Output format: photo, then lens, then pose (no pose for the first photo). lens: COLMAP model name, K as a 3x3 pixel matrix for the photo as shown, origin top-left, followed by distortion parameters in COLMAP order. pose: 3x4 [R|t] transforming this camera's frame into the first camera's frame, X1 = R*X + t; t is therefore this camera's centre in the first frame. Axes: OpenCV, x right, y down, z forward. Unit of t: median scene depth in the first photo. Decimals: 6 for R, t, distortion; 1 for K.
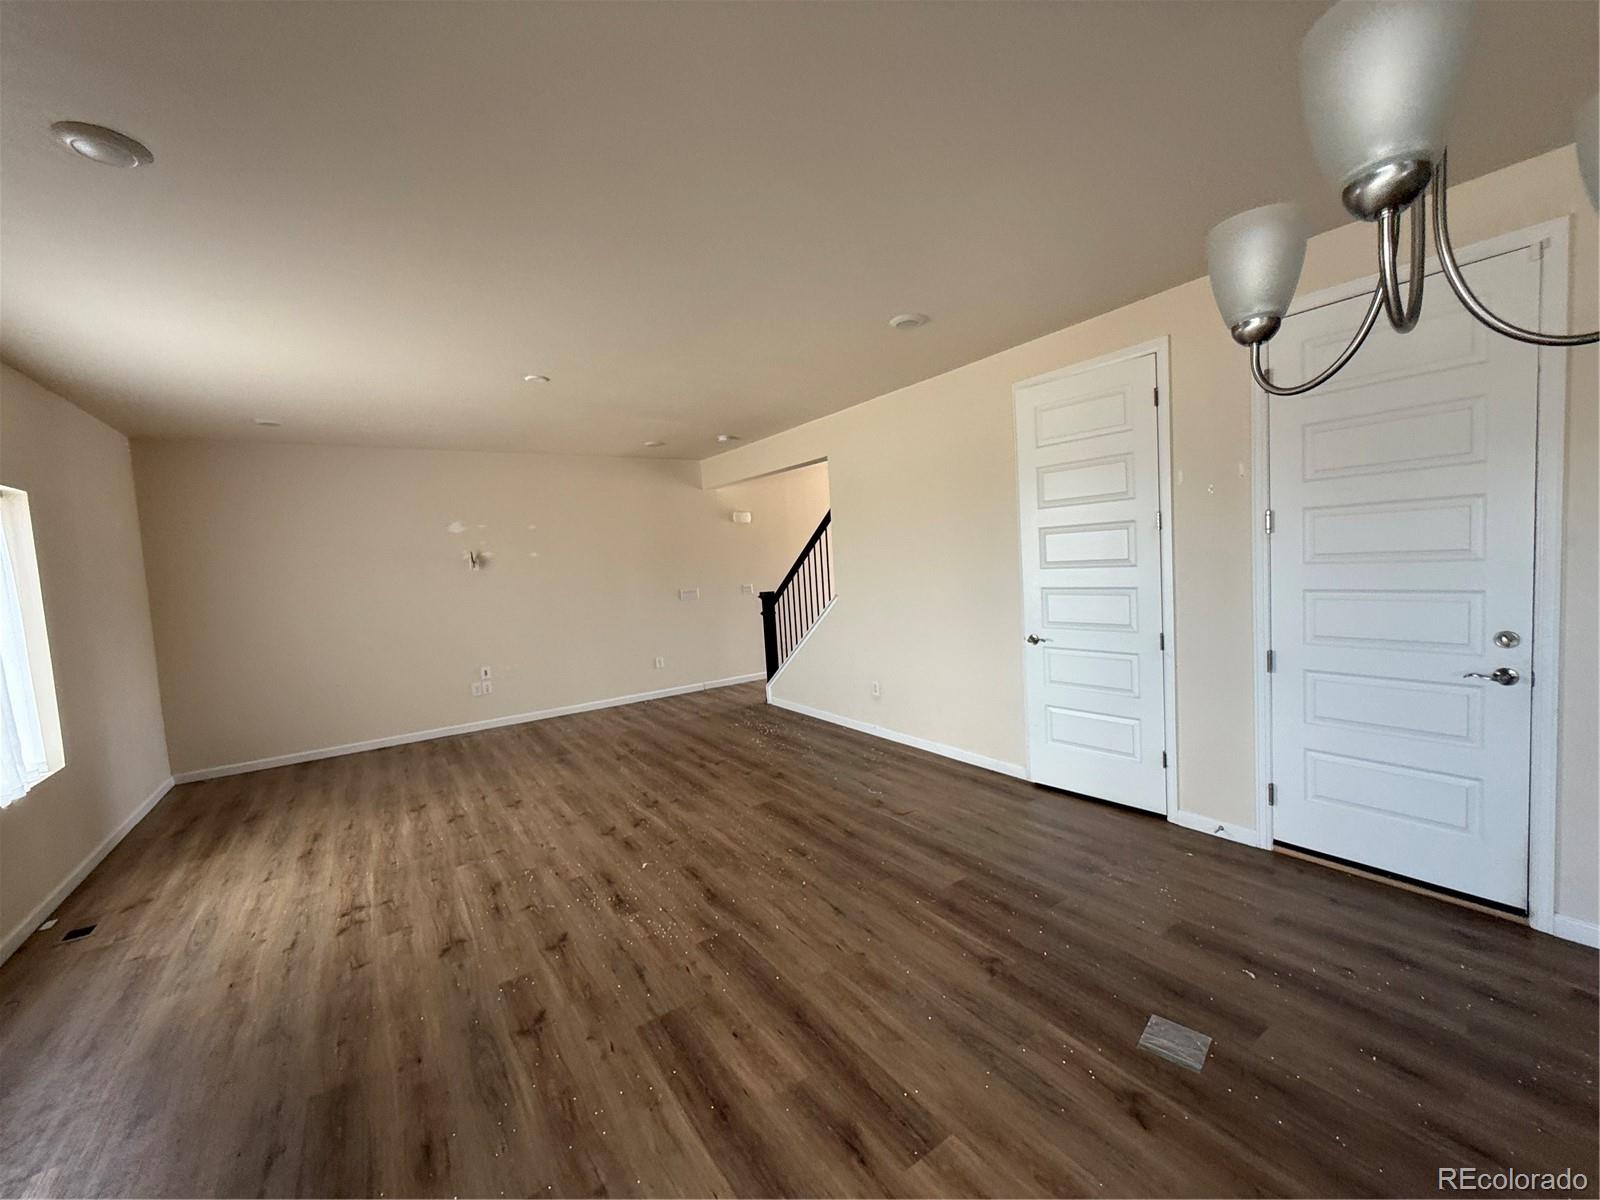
lens RADIAL K [[639.1, 0, 800.0], [0, 639.1, 600.0], [0, 0, 1]] dist [0.002683, 0.000209]
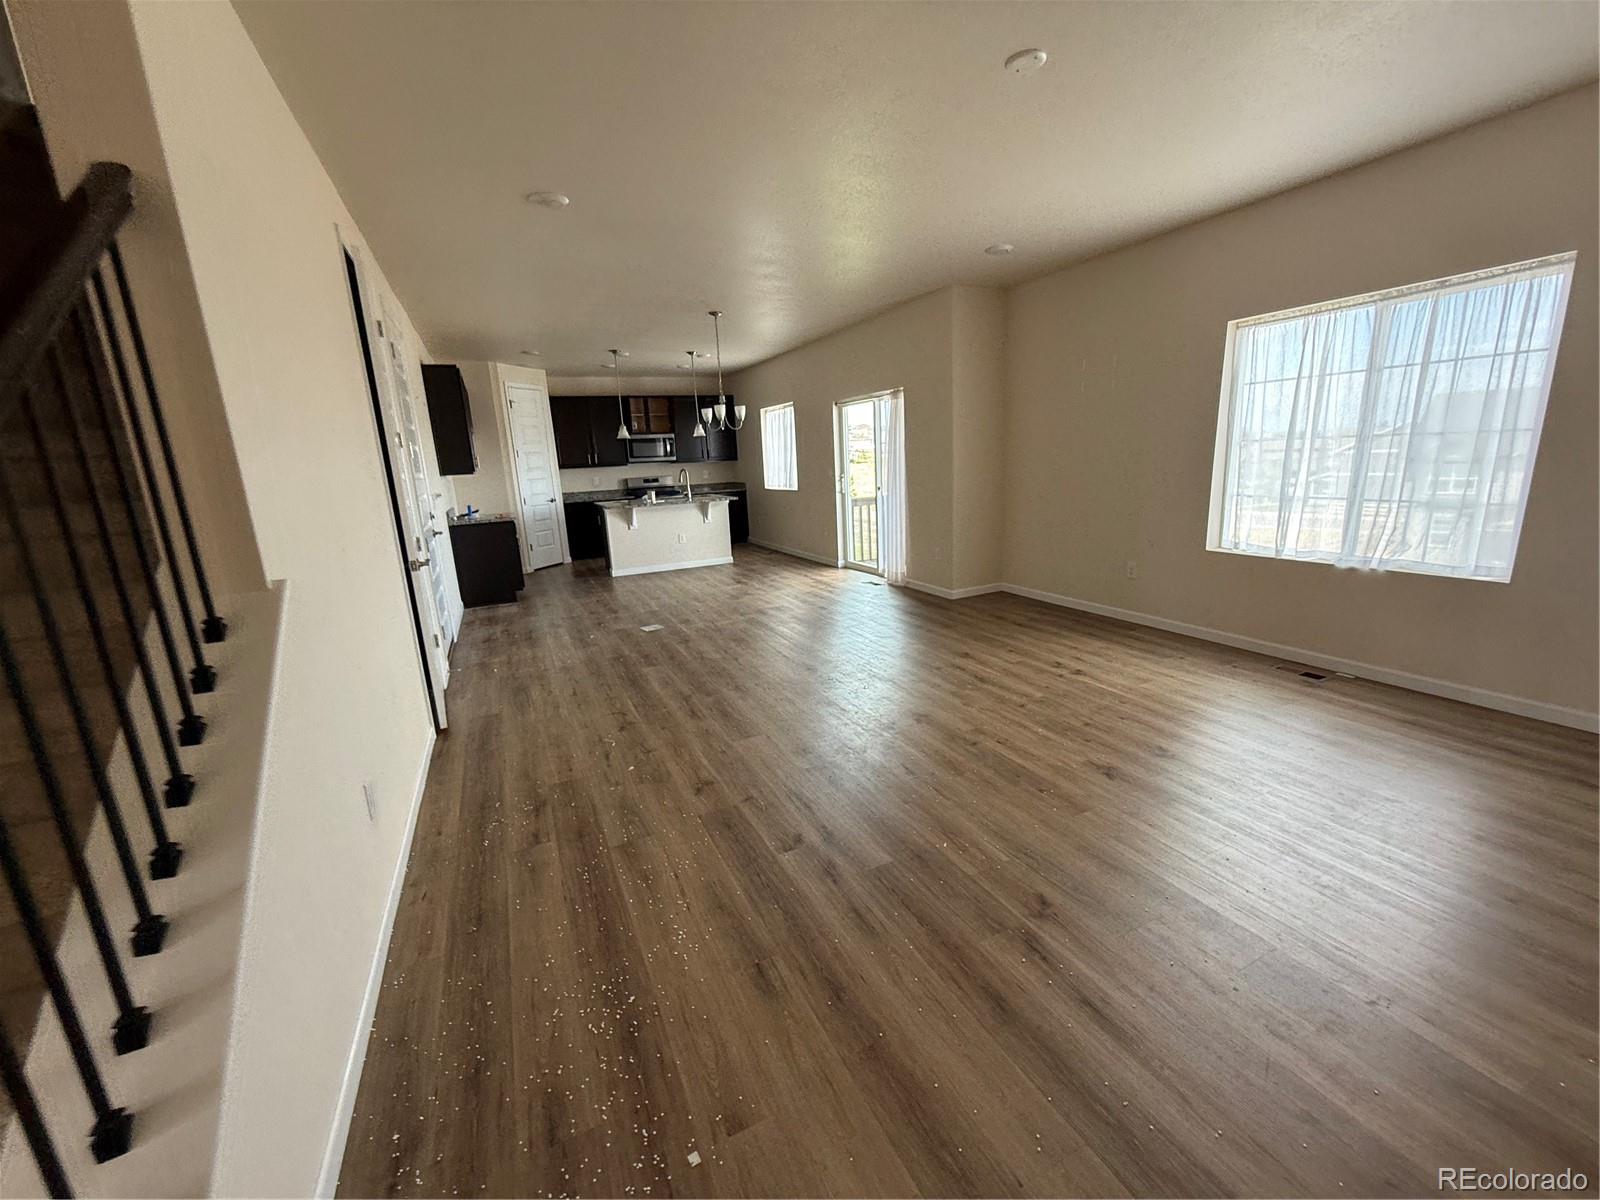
lens RADIAL K [[636.5, 0, 805.1], [0, 636.5, 603.2], [0, 0, 1]] dist [-0.000669, 0.000551]
pose [[-0.982976, 0.069385, 0.170130, -0.377077], [0.115853, 0.952744, 0.280814, -0.089563], [-0.142606, 0.295743, -0.944563, 2.294031]]
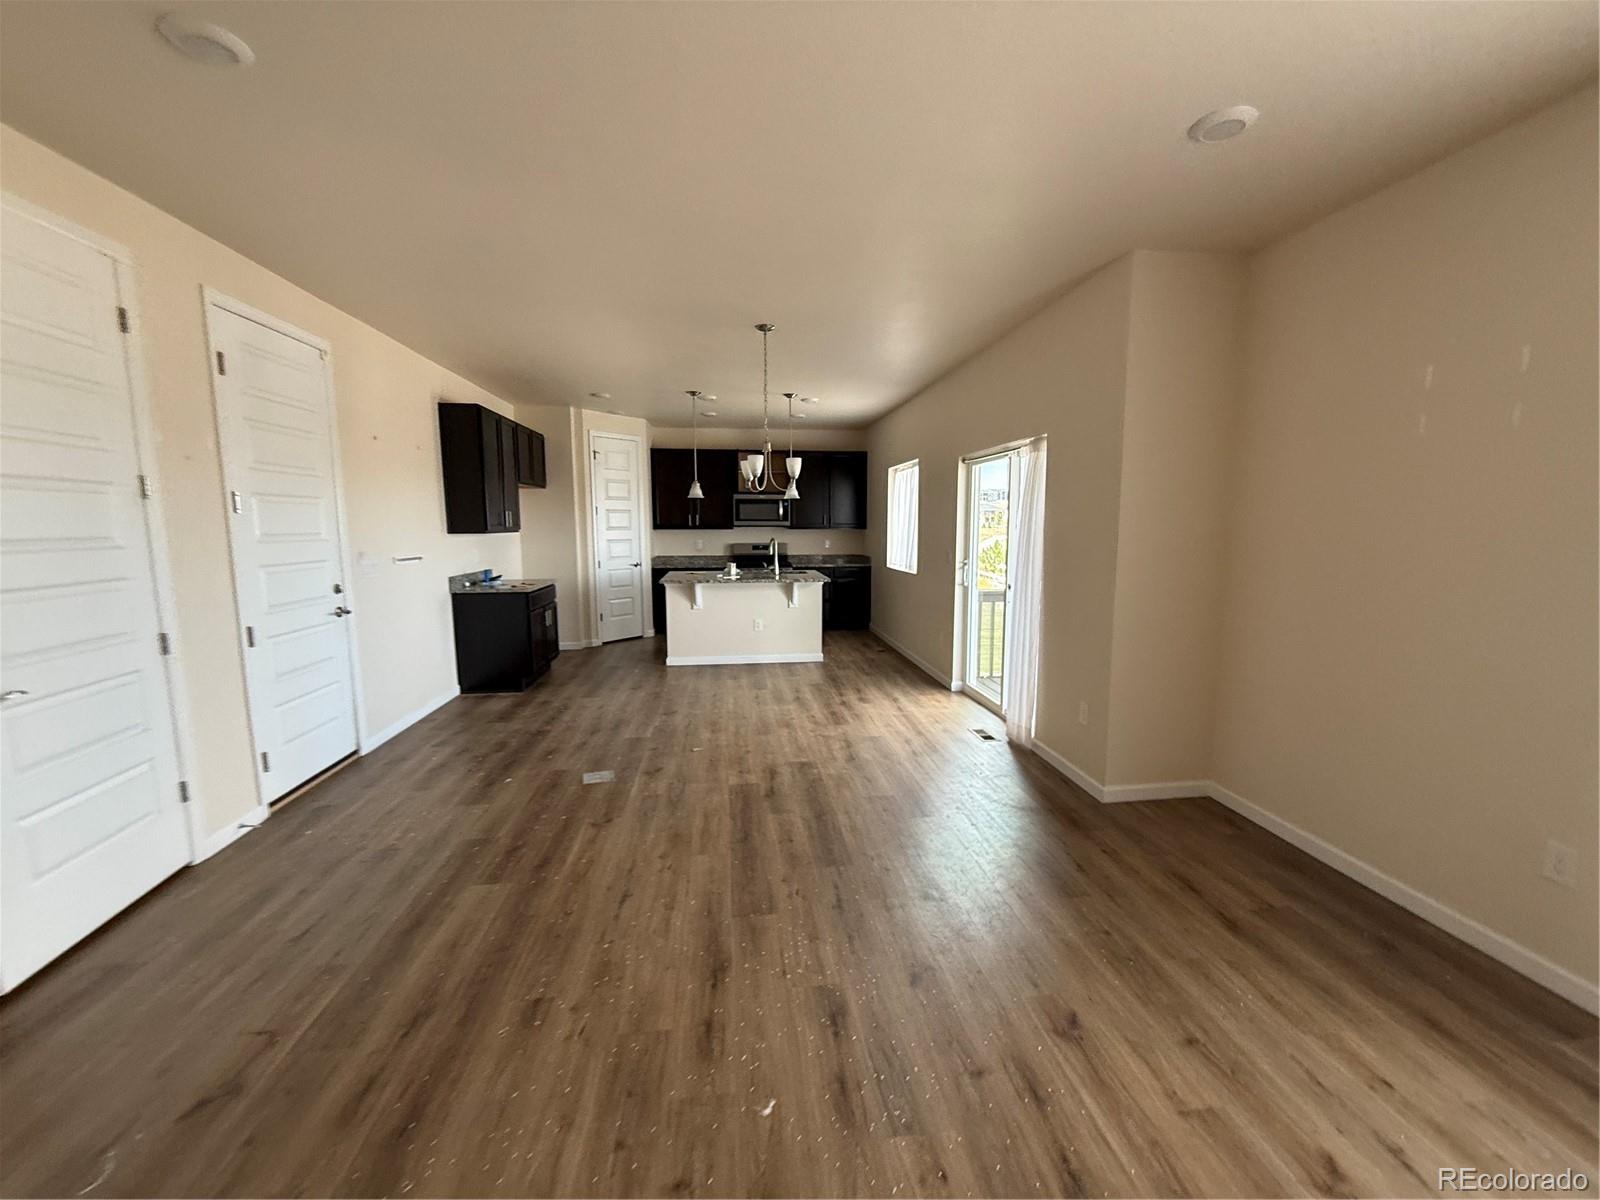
lens RADIAL K [[636.5, 0, 805.1], [0, 636.5, 603.2], [0, 0, 1]] dist [-0.000669, 0.000551]
pose [[-0.888546, 0.002168, 0.458781, -0.540546], [0.084284, 0.983741, 0.158589, -0.046884], [-0.450978, 0.179581, -0.874282, 1.473297]]
